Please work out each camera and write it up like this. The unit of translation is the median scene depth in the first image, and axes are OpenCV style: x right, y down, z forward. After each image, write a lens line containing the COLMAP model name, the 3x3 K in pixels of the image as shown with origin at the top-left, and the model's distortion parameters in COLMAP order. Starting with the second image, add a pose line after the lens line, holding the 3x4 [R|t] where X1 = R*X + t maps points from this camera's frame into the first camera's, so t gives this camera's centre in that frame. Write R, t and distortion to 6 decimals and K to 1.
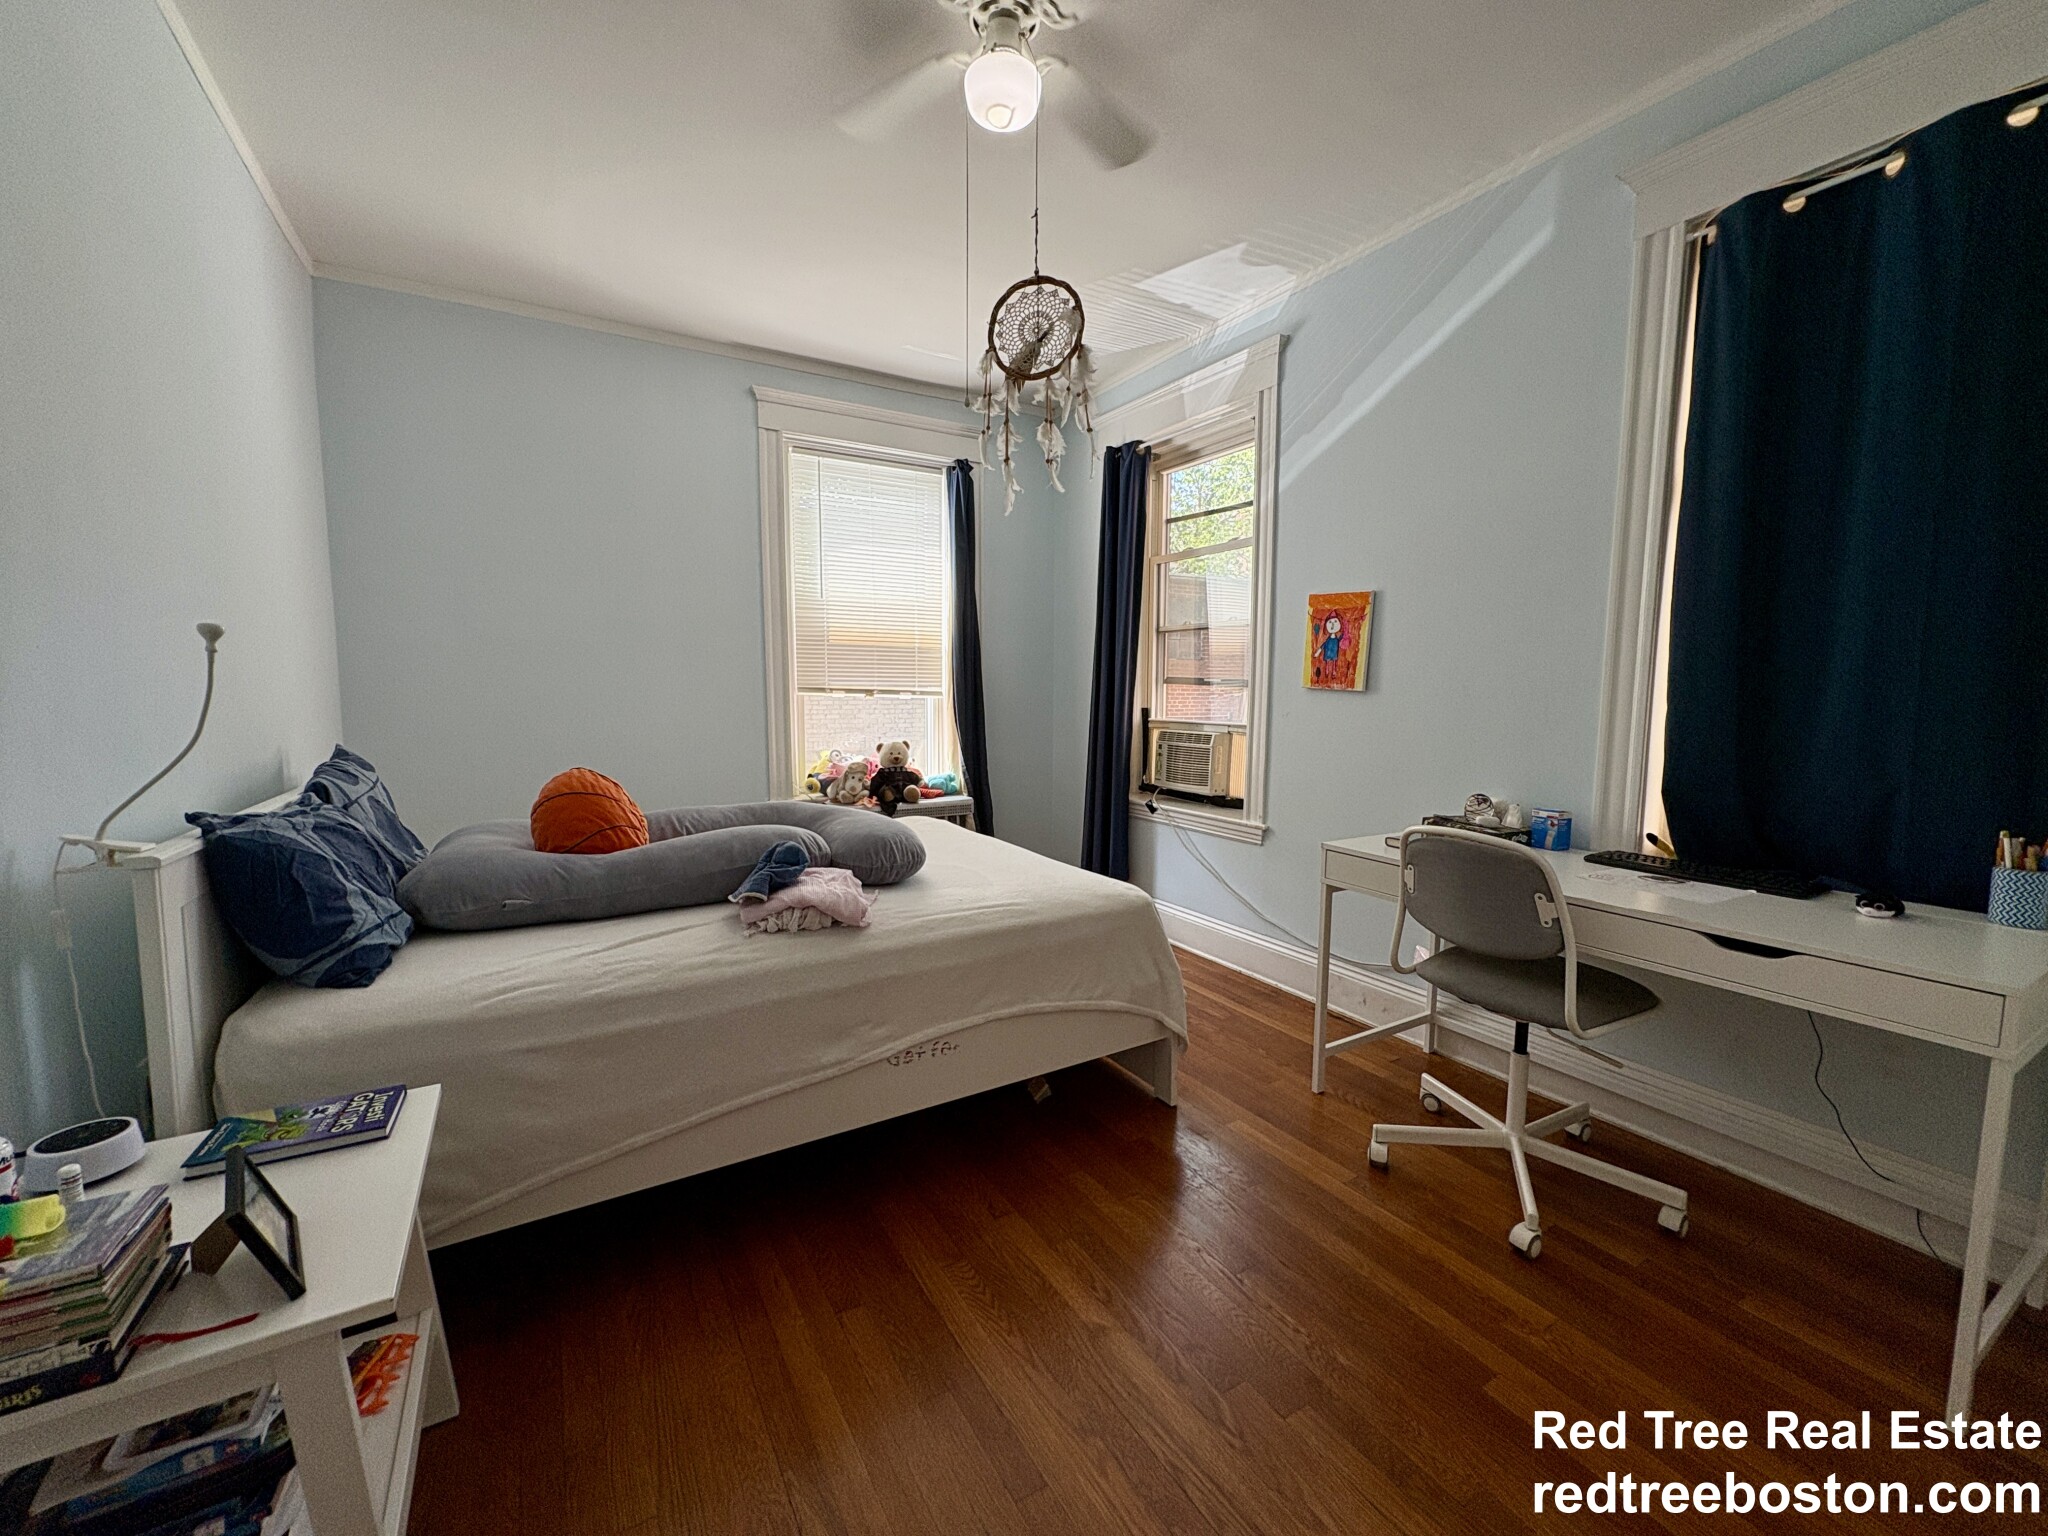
lens RADIAL K [[816.7, 0, 1019.9], [0, 816.7, 766.1], [0, 0, 1]] dist [0.000979, 0.000294]
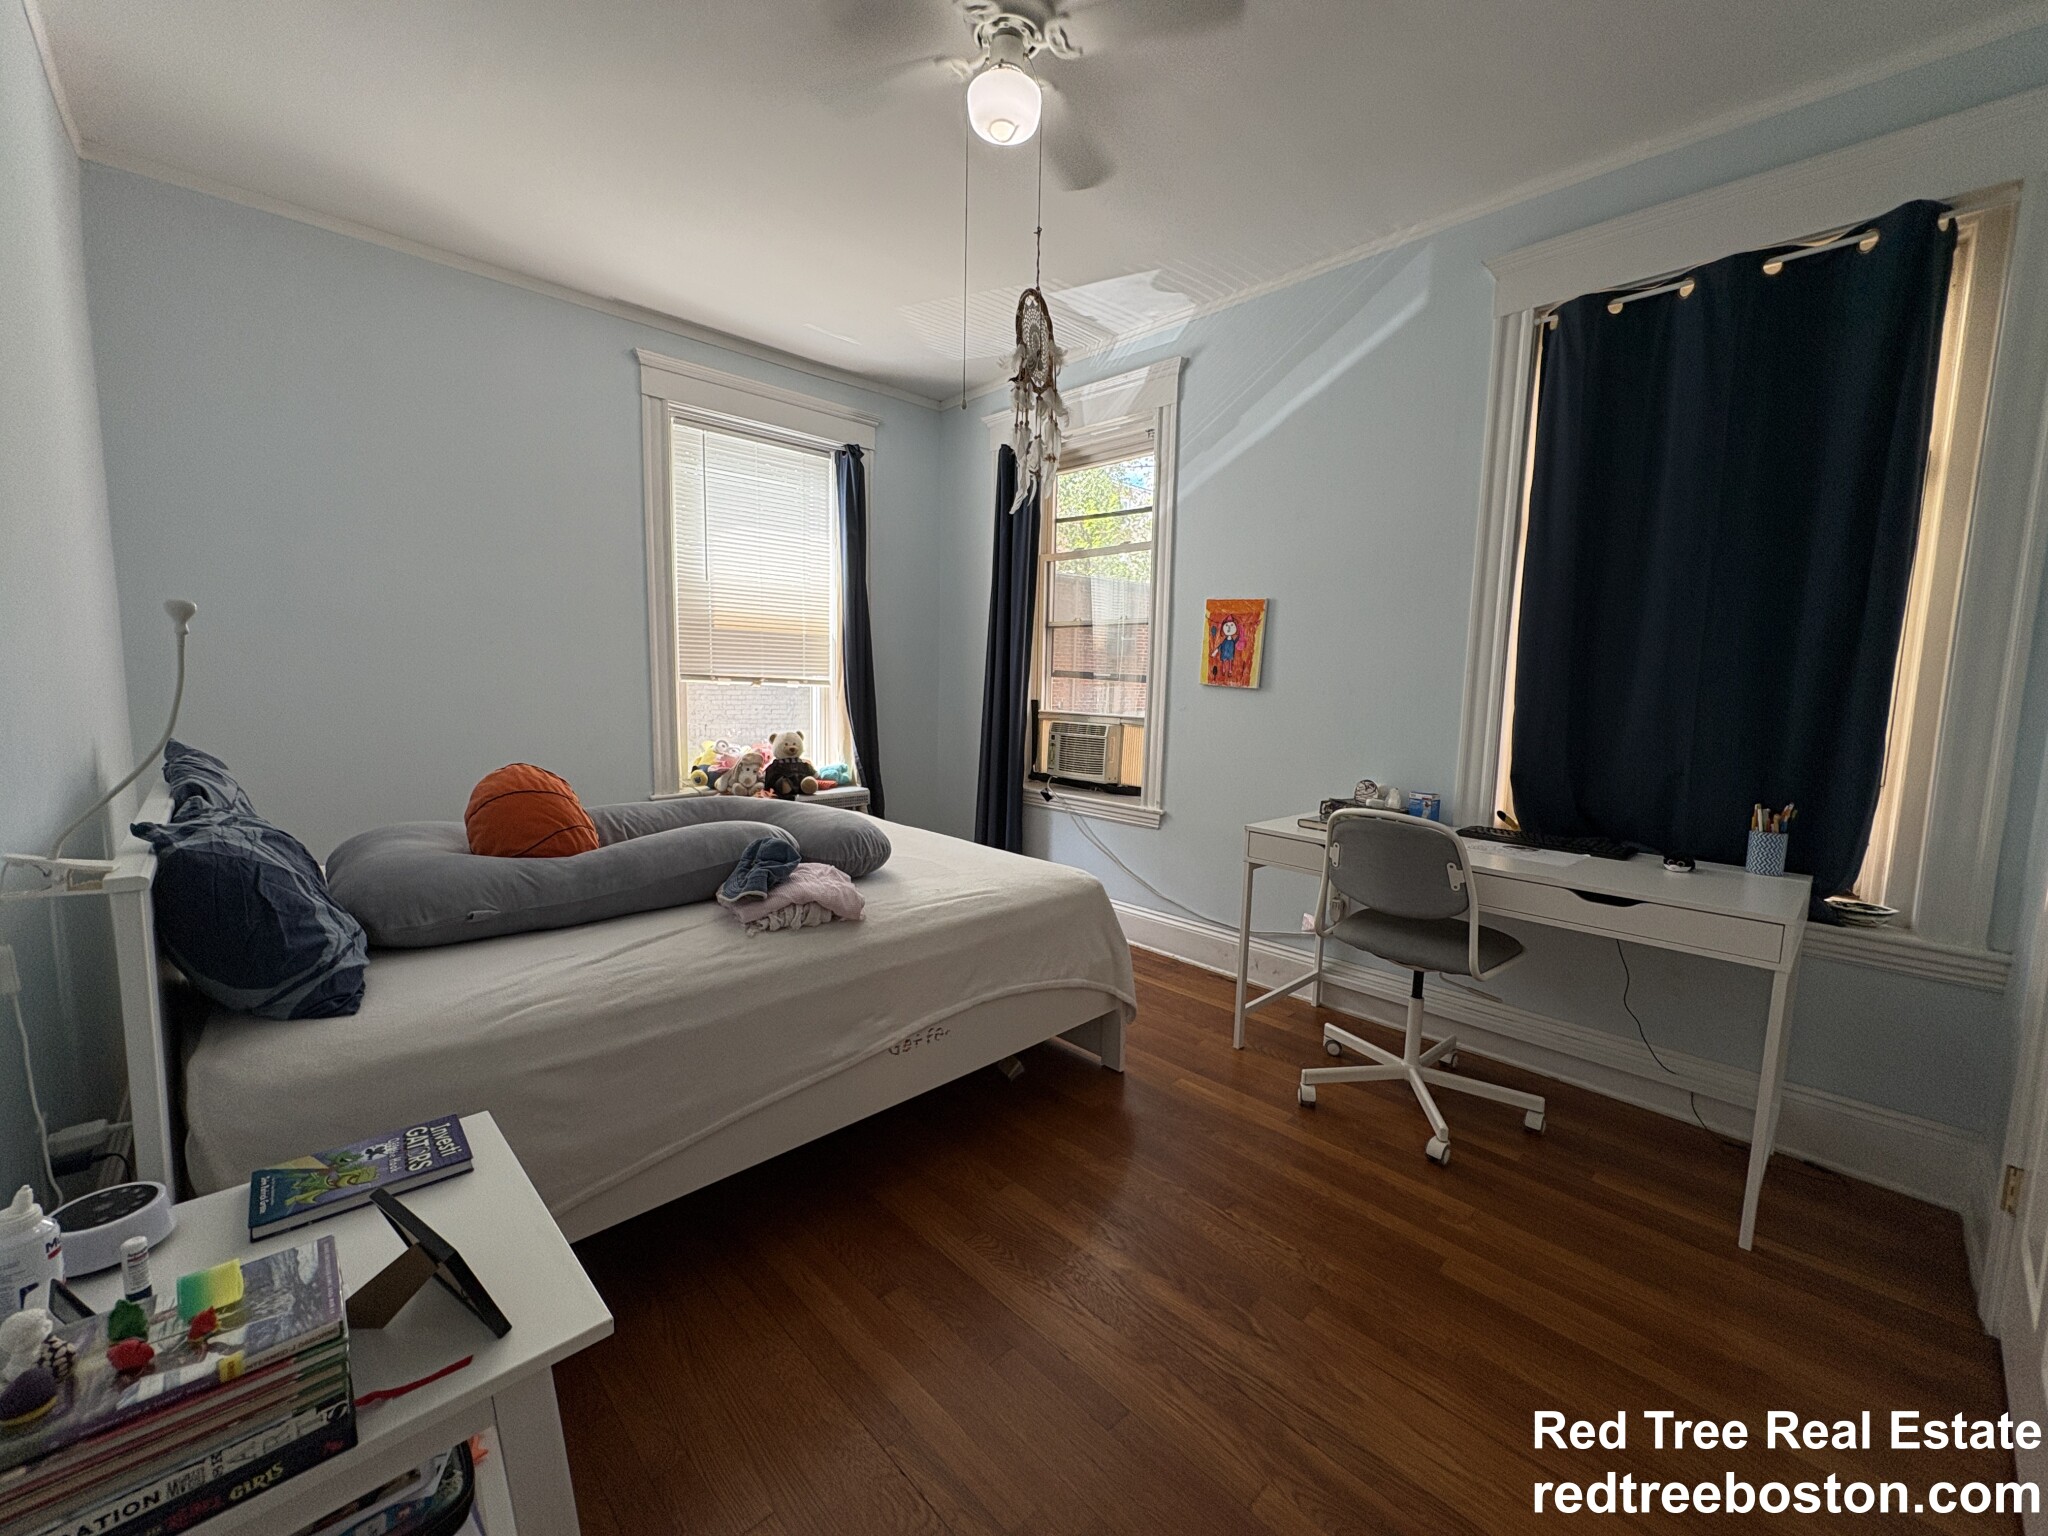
lens RADIAL K [[816.7, 0, 1024.0], [0, 816.7, 765.3], [0, 0, 1]] dist [0.000979, 0.000294]
pose [[0.973197, -0.007957, 0.229835, -0.210335], [0.004601, 0.999875, 0.015135, -0.007502], [-0.229926, -0.013671, 0.973112, -0.019226]]
